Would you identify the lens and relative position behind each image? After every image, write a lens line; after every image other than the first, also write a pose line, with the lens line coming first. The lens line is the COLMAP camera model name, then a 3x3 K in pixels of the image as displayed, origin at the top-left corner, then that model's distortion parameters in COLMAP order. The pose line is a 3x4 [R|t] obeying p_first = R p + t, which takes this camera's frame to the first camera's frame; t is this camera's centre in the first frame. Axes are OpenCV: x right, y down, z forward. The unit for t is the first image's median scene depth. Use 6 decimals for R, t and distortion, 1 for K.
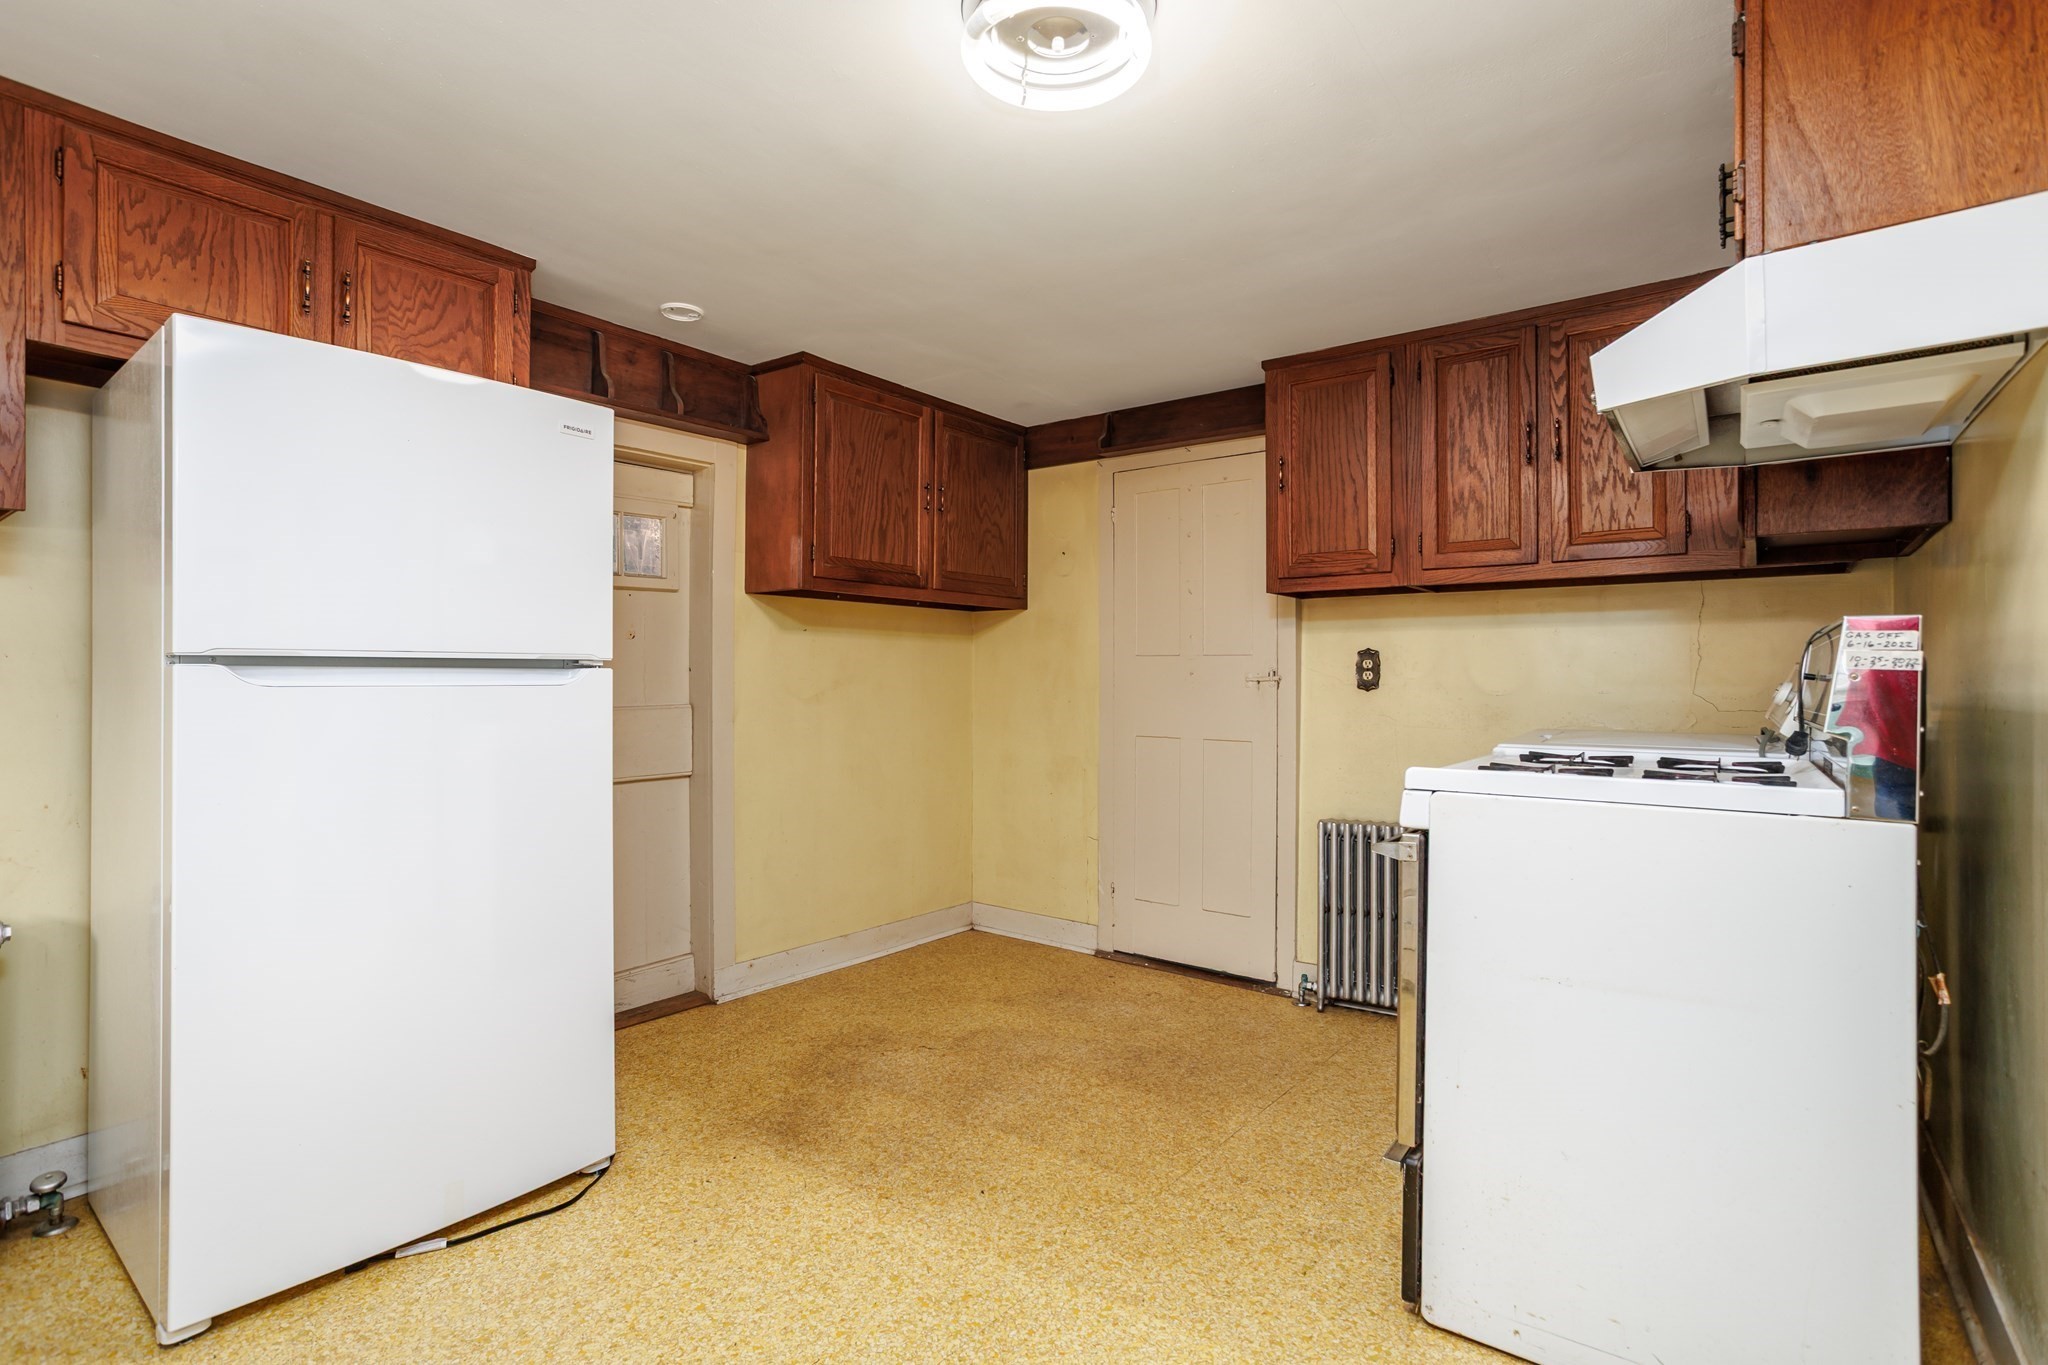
lens RADIAL K [[986.0, 0, 1020.4], [0, 986.0, 662.3], [0, 0, 1]] dist [-0.063270, 0.036286]
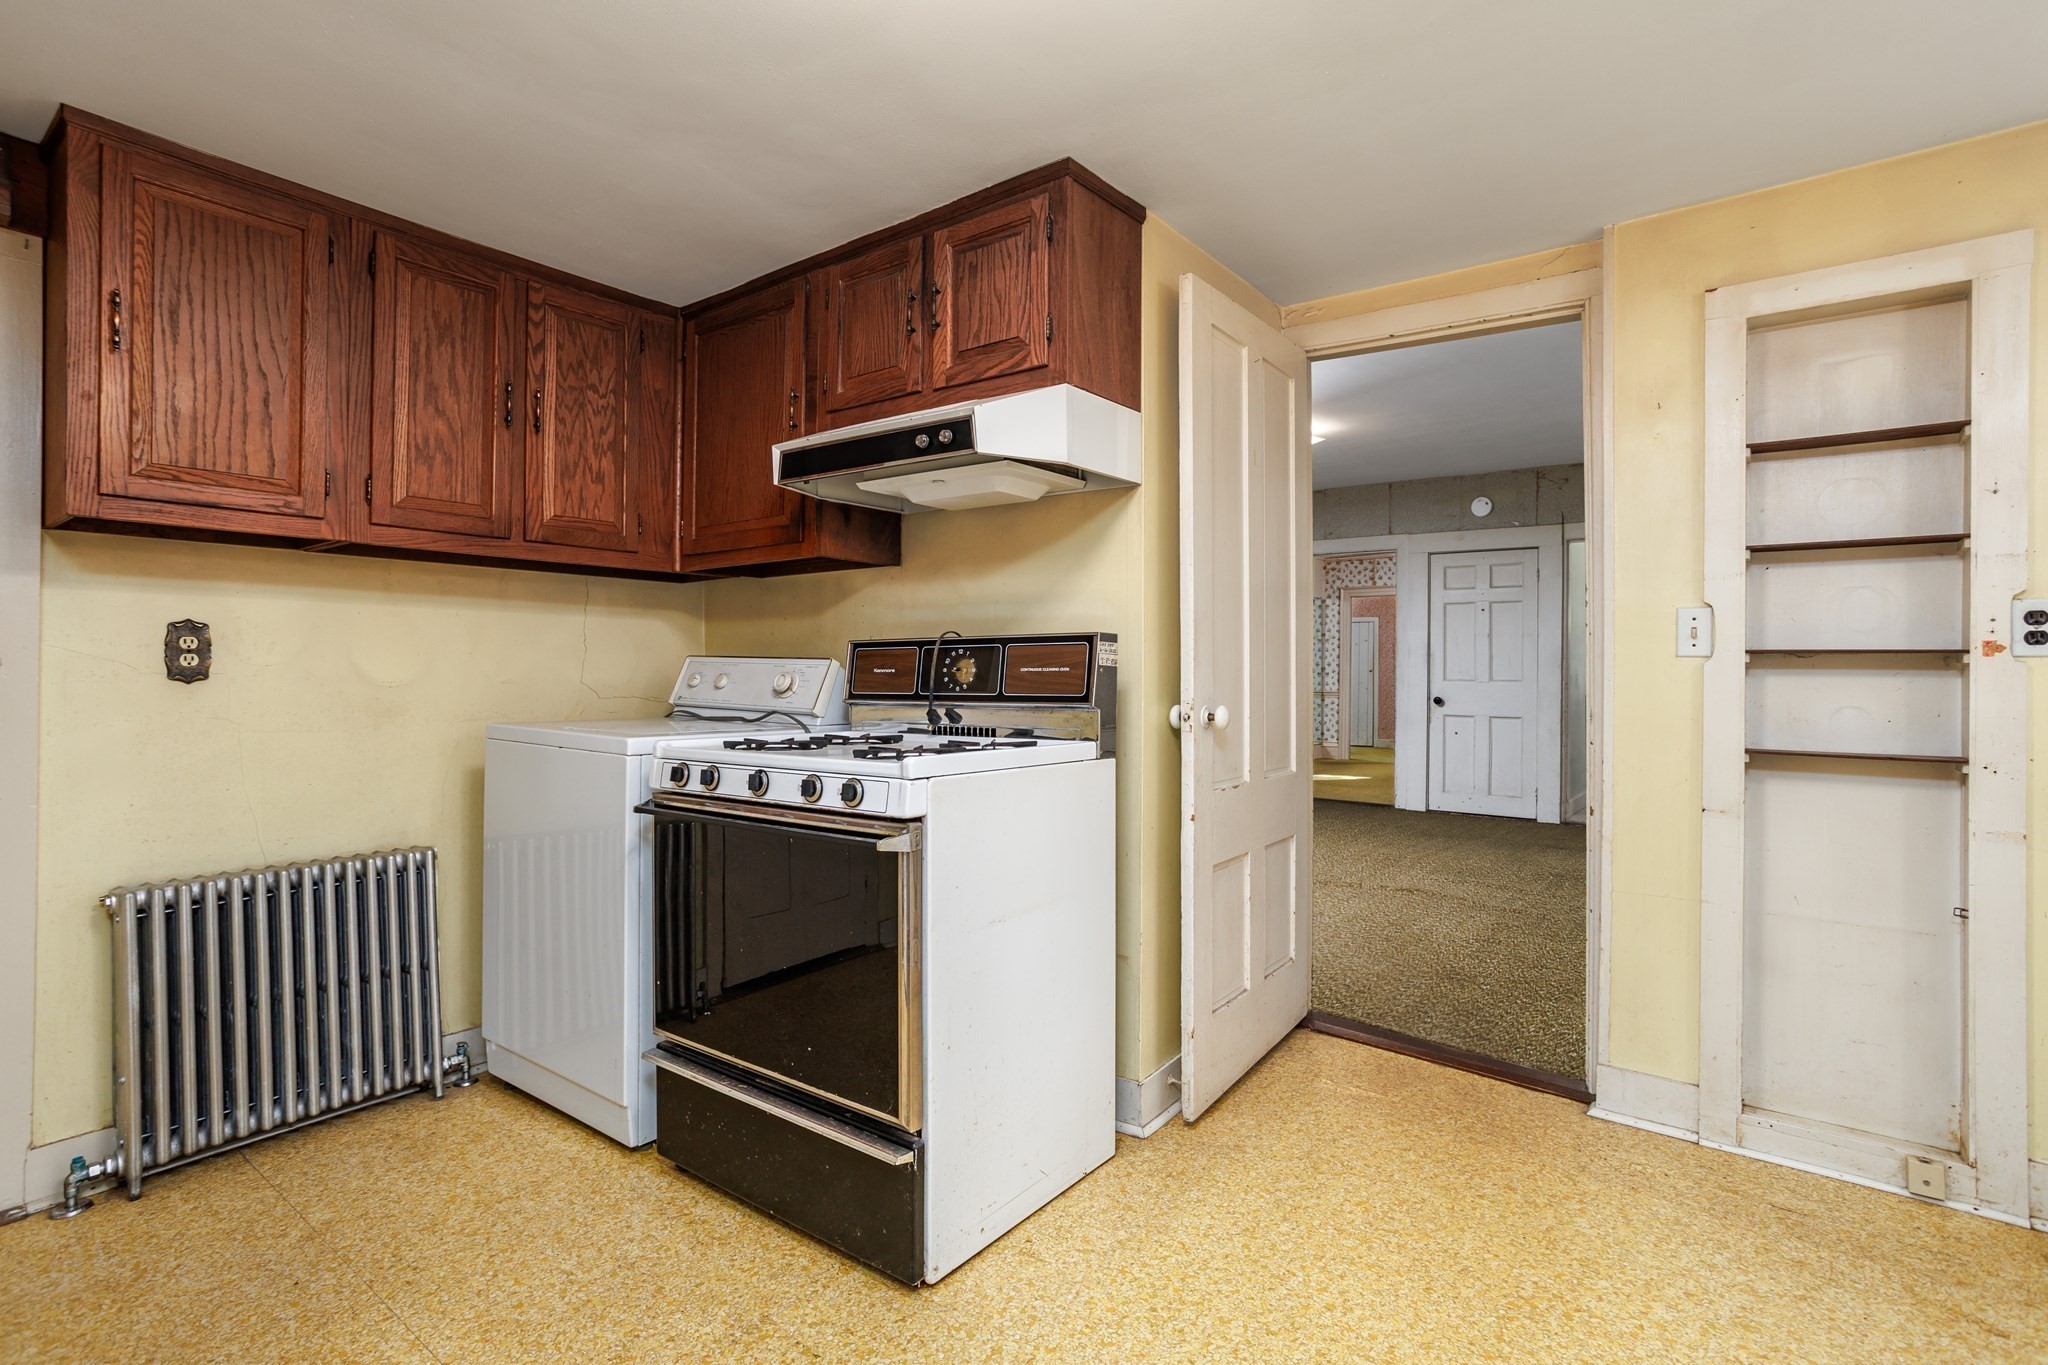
lens RADIAL K [[986.0, 0, 1020.4], [0, 986.0, 662.3], [0, 0, 1]] dist [-0.063270, 0.036286]
pose [[0.009248, 0.012322, 0.999881, -0.346160], [-0.024004, 0.999639, -0.012097, 0.010825], [-0.999669, -0.023889, 0.009540, 0.495709]]
